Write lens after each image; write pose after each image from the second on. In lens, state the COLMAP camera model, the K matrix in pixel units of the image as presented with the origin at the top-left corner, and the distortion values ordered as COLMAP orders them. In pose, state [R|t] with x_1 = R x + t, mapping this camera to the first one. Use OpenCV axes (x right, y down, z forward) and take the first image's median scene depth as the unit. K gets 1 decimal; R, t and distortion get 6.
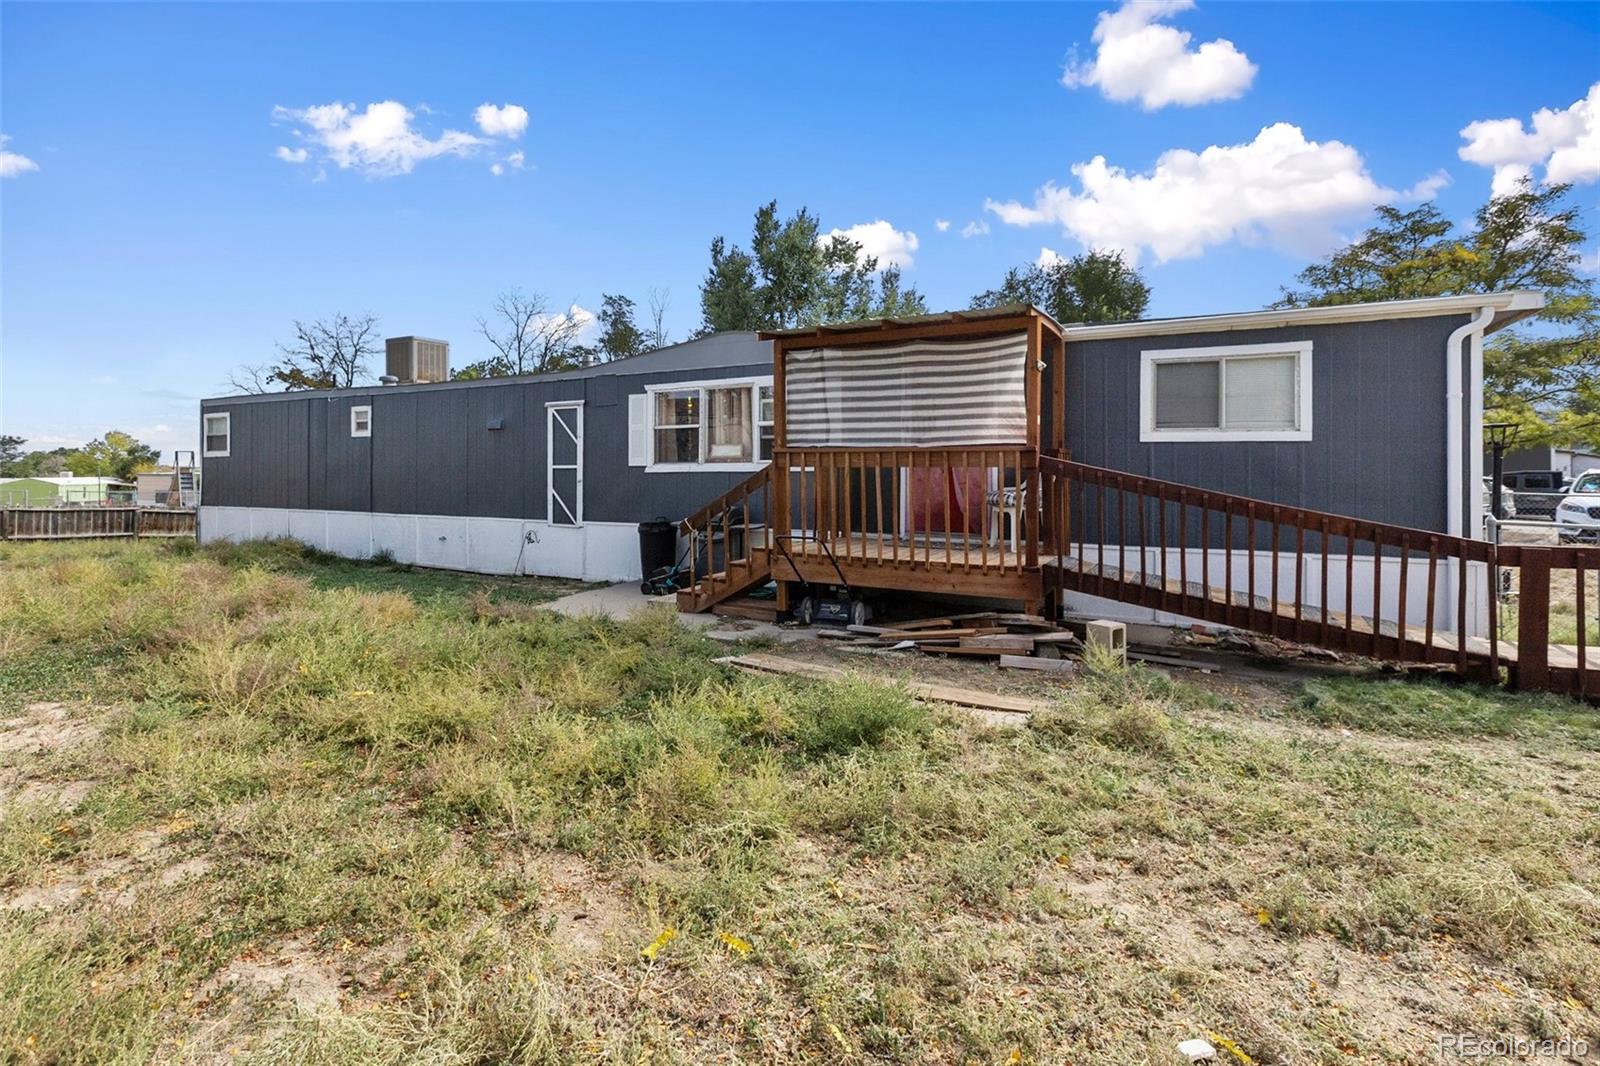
lens RADIAL K [[723.2, 0, 808.1], [0, 723.2, 471.0], [0, 0, 1]] dist [0.002519, -0.000240]
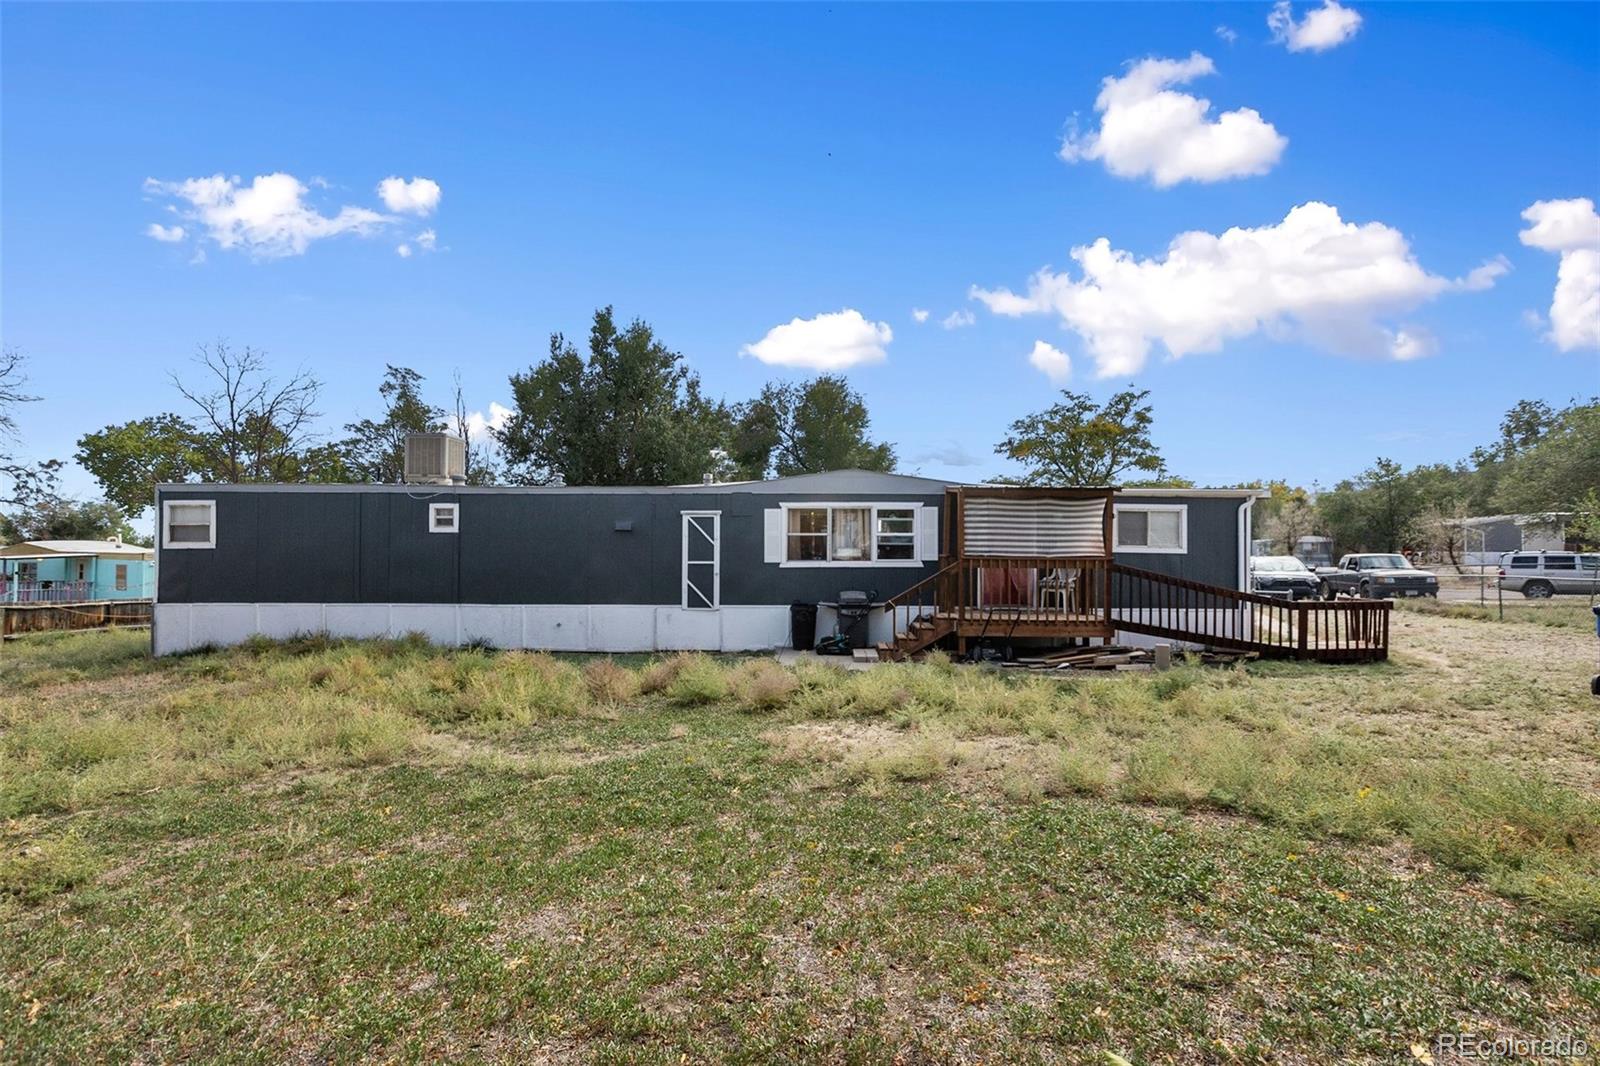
lens RADIAL K [[694.0, 0, 800.0], [0, 694.0, 533.0], [0, 0, 1]] dist [0.000142, 0.000082]
pose [[0.895537, 0.014071, 0.444764, -0.773365], [-0.004978, 0.999754, -0.021606, -0.034543], [-0.444959, 0.017135, 0.895387, -0.180670]]
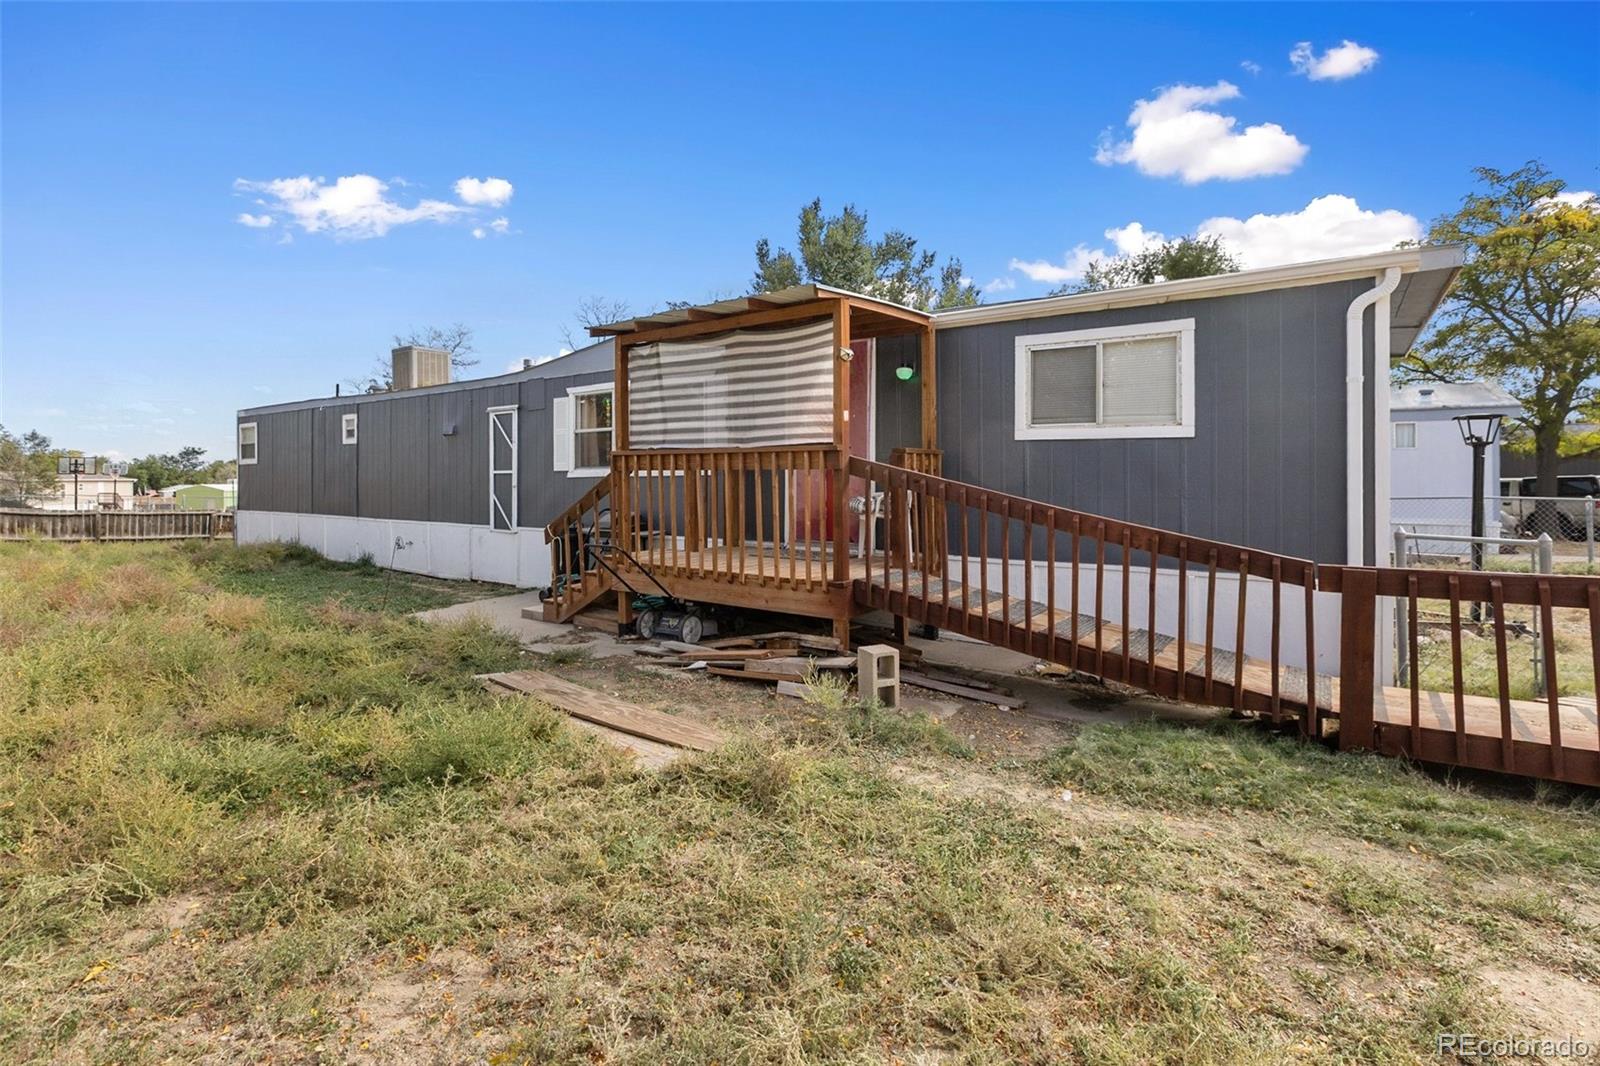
lens RADIAL K [[728.9, 0, 832.4], [0, 728.9, 475.0], [0, 0, 1]] dist [0.003214, -0.000232]
pose [[0.991717, -0.003572, -0.128392, 0.257942], [0.003327, 0.999992, -0.002124, 0.002101], [0.128399, 0.001679, 0.991721, 0.068738]]
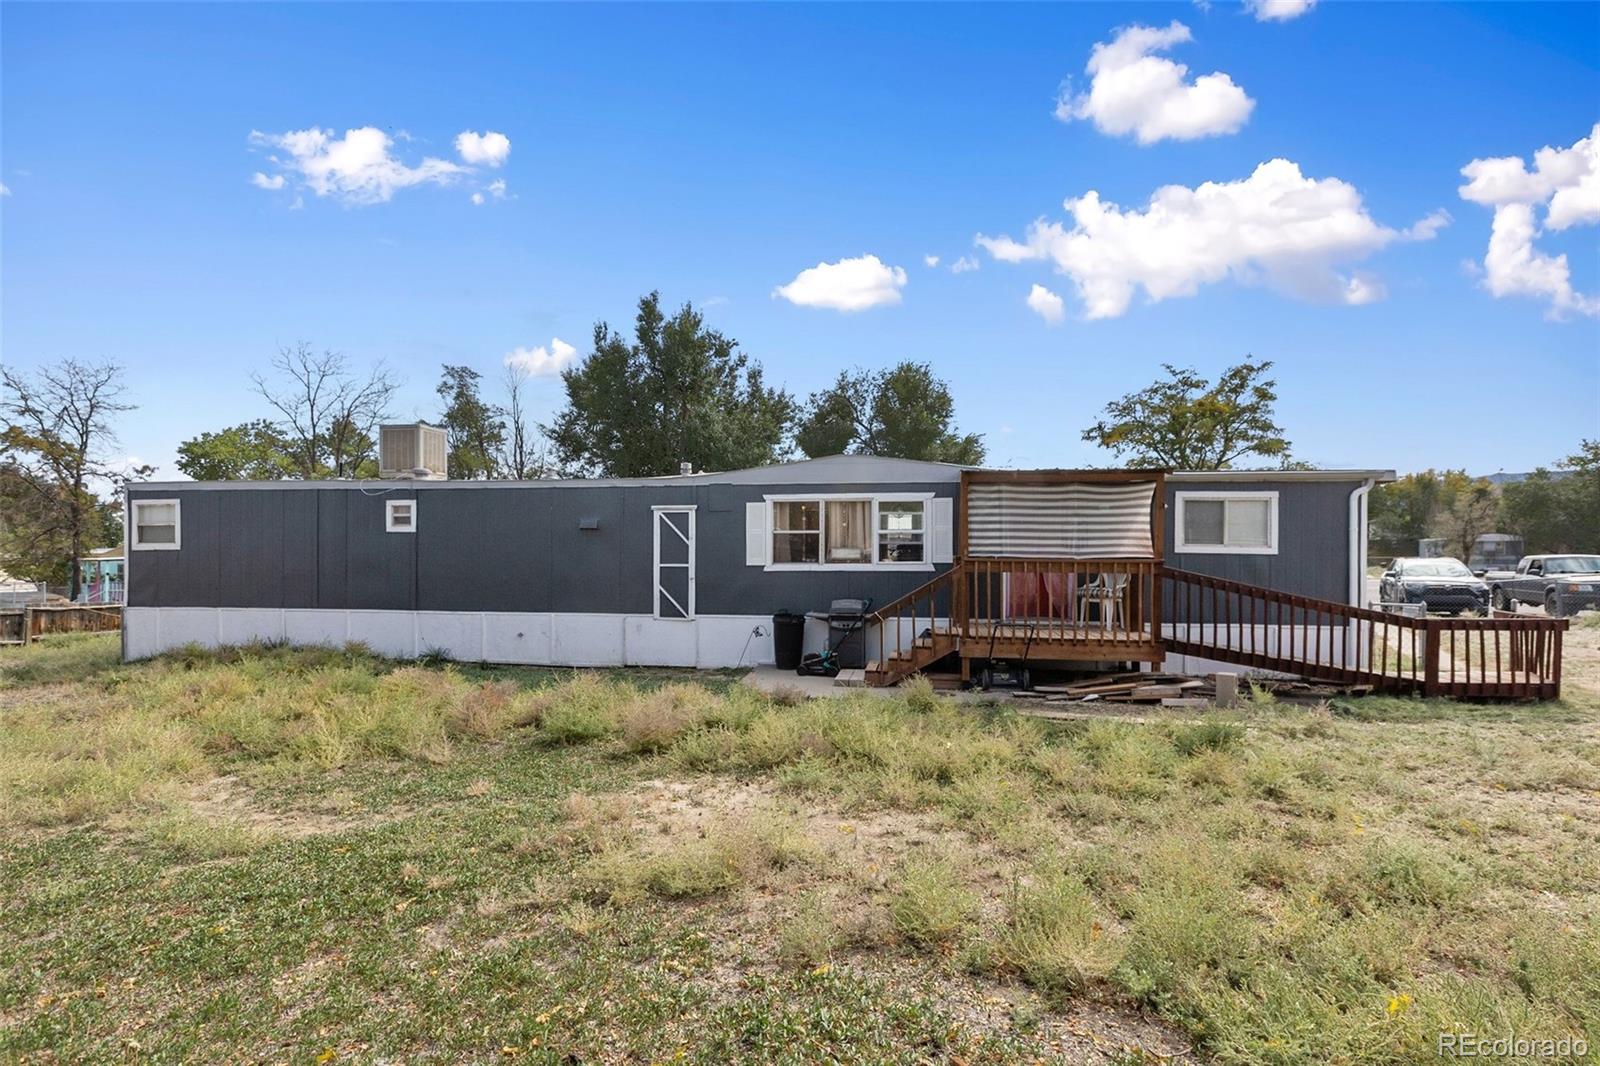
lens RADIAL K [[719.6, 0, 813.9], [0, 719.6, 545.1], [0, 0, 1]] dist [0.000882, -0.000367]
pose [[0.945000, 0.004742, 0.327036, -0.527764], [-0.003144, 0.999980, -0.005417, -0.033412], [-0.327055, 0.004091, 0.944996, -0.110116]]
